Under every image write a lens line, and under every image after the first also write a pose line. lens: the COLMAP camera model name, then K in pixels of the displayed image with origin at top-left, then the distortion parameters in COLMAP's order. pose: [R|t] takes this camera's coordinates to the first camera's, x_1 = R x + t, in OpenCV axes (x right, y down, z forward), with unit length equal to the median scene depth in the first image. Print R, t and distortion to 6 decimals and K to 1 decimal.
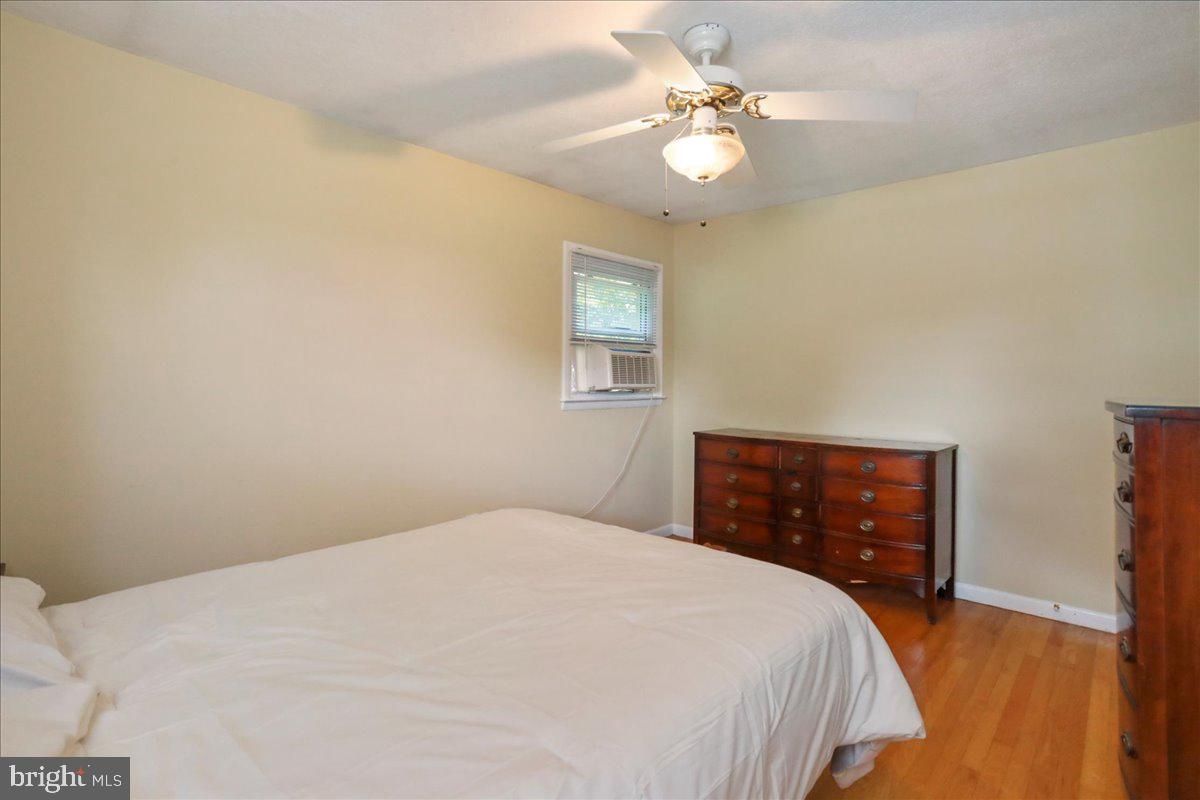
lens RADIAL K [[594.7, 0, 599.0], [0, 594.7, 375.9], [0, 0, 1]] dist [0.033273, 0.000465]
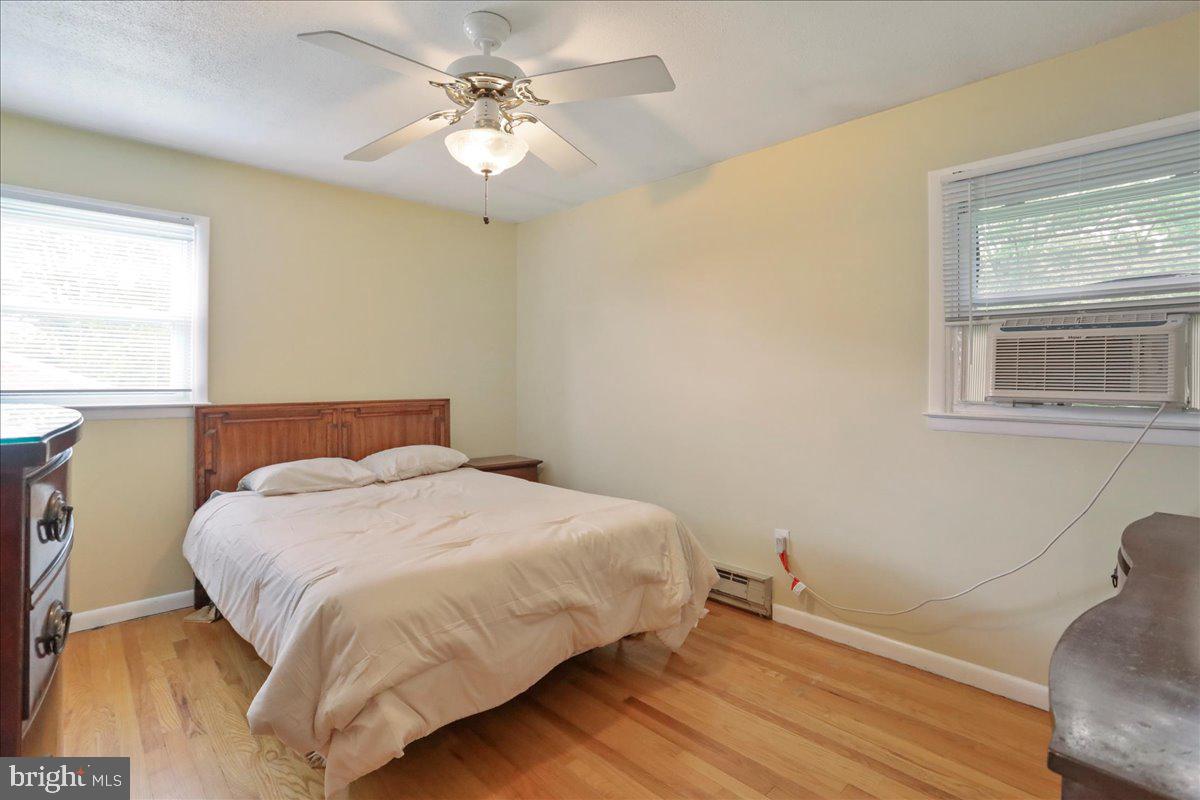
lens RADIAL K [[594.7, 0, 599.0], [0, 594.7, 375.9], [0, 0, 1]] dist [0.033273, 0.000465]
pose [[-0.076020, -0.001881, -0.997105, 0.618297], [-0.015940, 0.999873, -0.000671, 0.006041], [0.996979, 0.015843, -0.076041, 0.664175]]
